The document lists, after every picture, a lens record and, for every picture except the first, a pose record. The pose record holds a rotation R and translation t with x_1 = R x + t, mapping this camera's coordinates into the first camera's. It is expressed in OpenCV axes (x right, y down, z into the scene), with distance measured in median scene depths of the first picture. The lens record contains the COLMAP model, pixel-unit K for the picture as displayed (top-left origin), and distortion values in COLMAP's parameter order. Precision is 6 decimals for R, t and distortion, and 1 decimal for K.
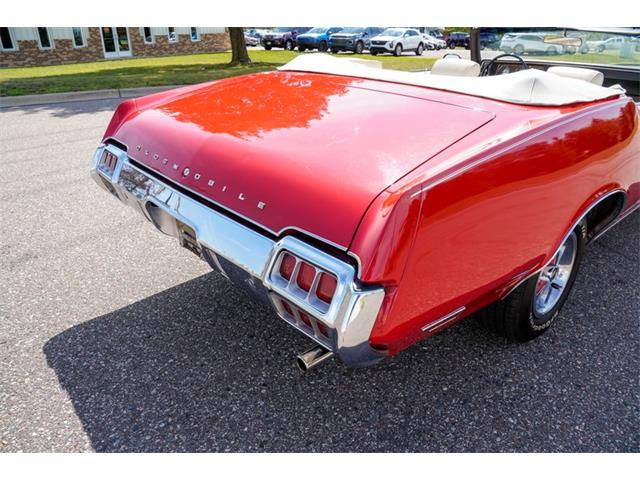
lens RADIAL K [[479.3, 0, 326.8], [0, 479.3, 242.0], [0, 0, 1]] dist [-0.133274, 0.091424]
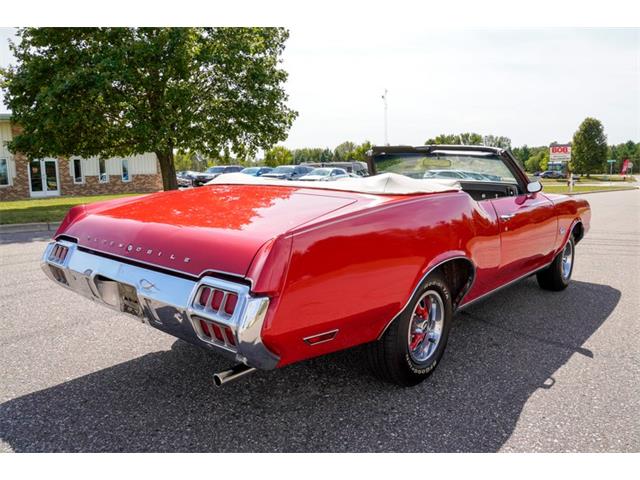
lens RADIAL K [[496.1, 0, 324.9], [0, 496.1, 243.1], [0, 0, 1]] dist [-0.131040, 0.115002]
pose [[0.991228, -0.023784, 0.130002, 0.051826], [0.059020, 0.959797, -0.274419, 0.197776], [-0.118249, 0.279684, 0.952782, -0.288367]]
